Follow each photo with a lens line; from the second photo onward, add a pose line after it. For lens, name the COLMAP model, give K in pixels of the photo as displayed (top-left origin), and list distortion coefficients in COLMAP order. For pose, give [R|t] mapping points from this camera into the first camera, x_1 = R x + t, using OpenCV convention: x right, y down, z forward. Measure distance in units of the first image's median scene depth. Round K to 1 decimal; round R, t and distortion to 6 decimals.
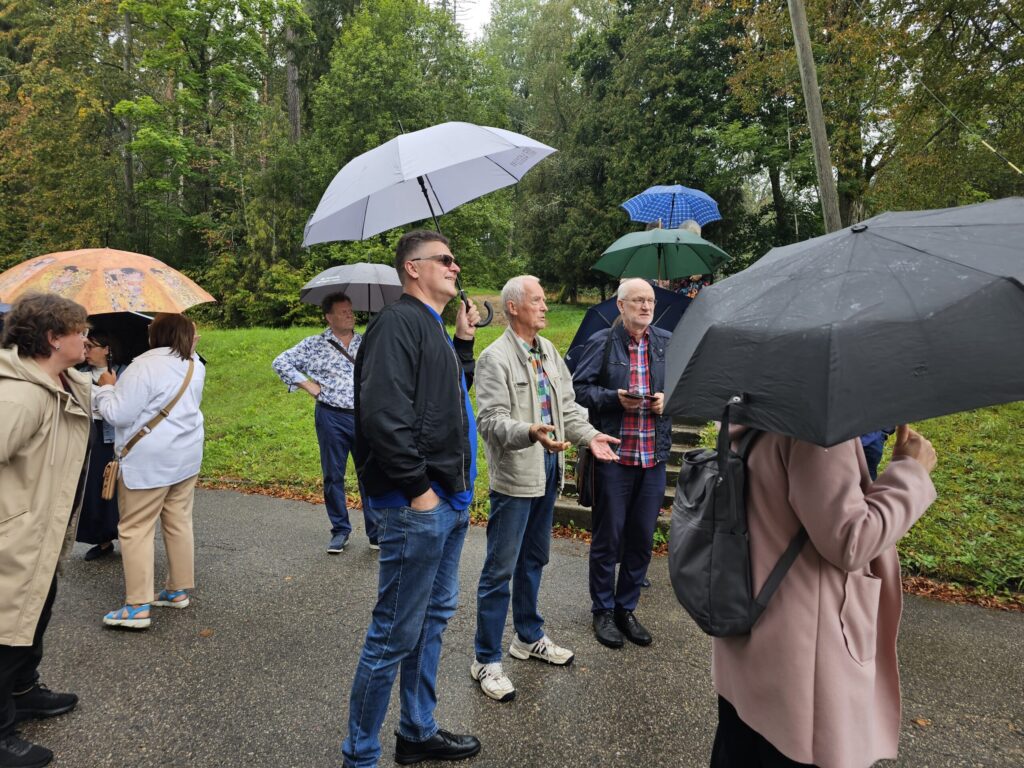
lens RADIAL K [[682.5, 0, 512.0], [0, 682.5, 385.7], [0, 0, 1]] dist [0.042842, -0.010853]
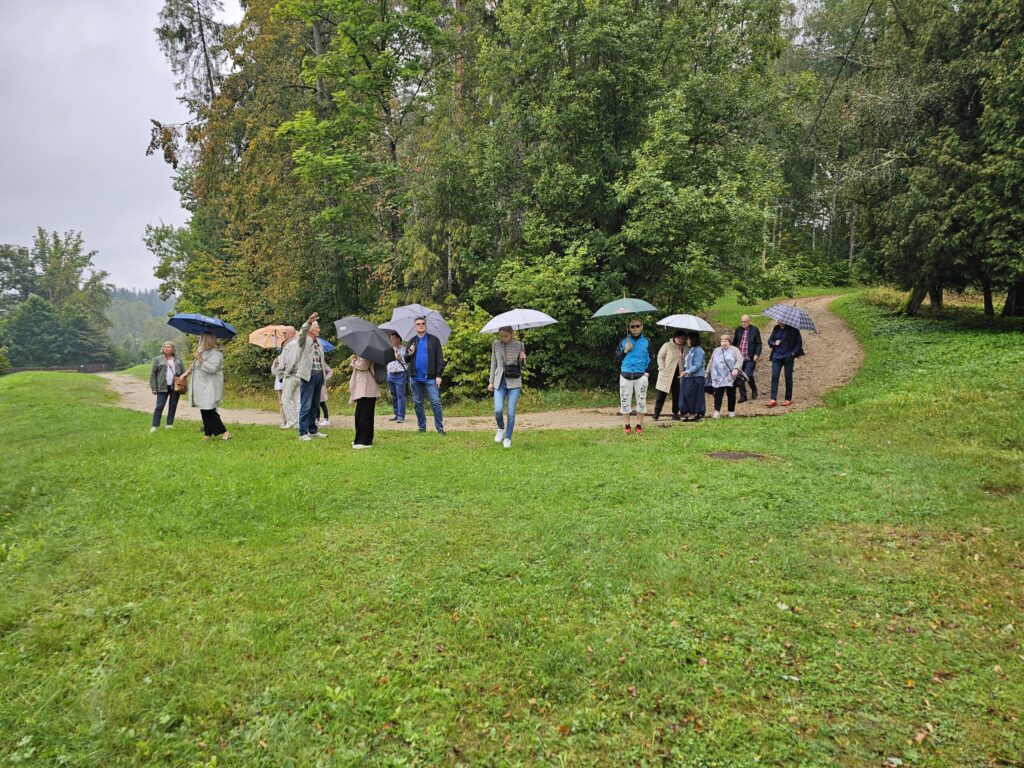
lens RADIAL K [[682.5, 0, 509.9], [0, 682.5, 380.1], [0, 0, 1]] dist [0.042842, -0.010853]
pose [[0.875396, 0.002762, -0.483398, 0.071339], [-0.002463, 0.999996, 0.001253, -0.068692], [0.483400, 0.000093, 0.875400, 0.279872]]
